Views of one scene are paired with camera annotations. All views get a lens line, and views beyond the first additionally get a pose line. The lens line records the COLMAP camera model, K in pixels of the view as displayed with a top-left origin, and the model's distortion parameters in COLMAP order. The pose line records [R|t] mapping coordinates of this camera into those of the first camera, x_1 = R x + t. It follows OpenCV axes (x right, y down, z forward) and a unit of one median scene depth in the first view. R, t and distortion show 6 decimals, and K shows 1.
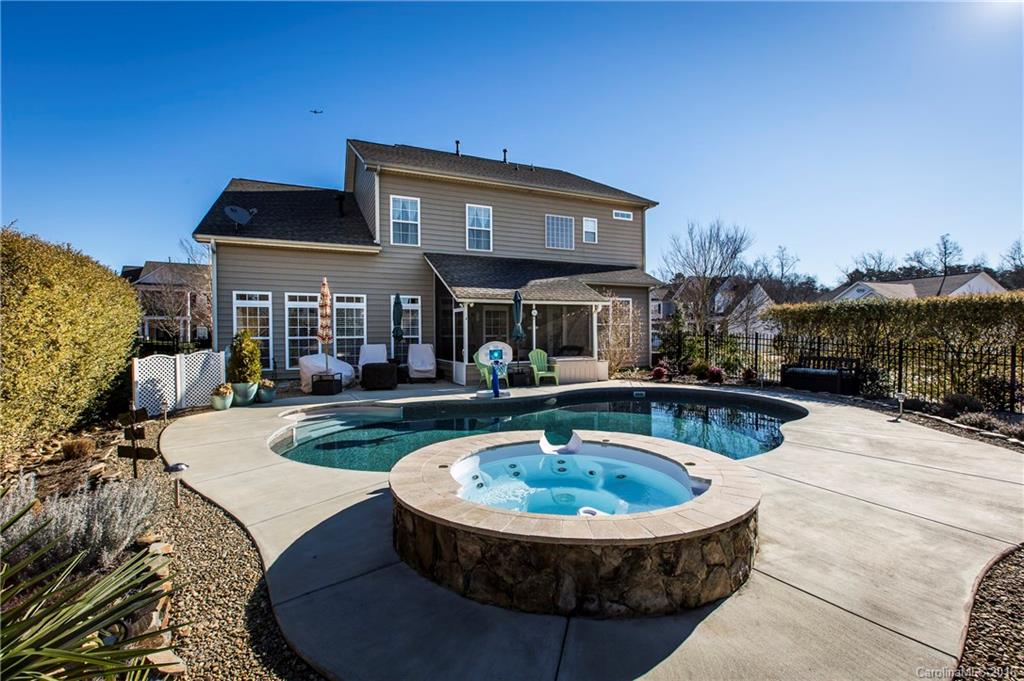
lens RADIAL K [[466.1, 0, 510.2], [0, 466.1, 340.4], [0, 0, 1]] dist [0.004010, 0.000081]
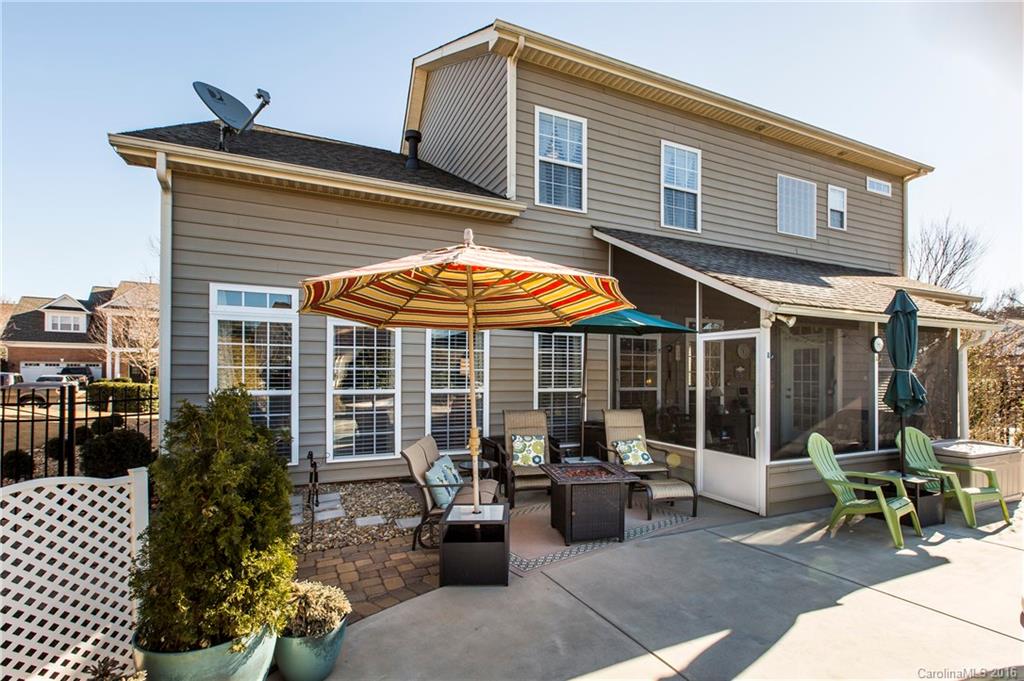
lens RADIAL K [[466.1, 0, 515.4], [0, 466.1, 374.3], [0, 0, 1]] dist [0.004010, 0.000081]
pose [[0.999820, 0.013234, 0.013595, -0.275492], [-0.013085, 0.999854, -0.010980, -0.017992], [-0.013738, 0.010801, 0.999847, 0.491468]]
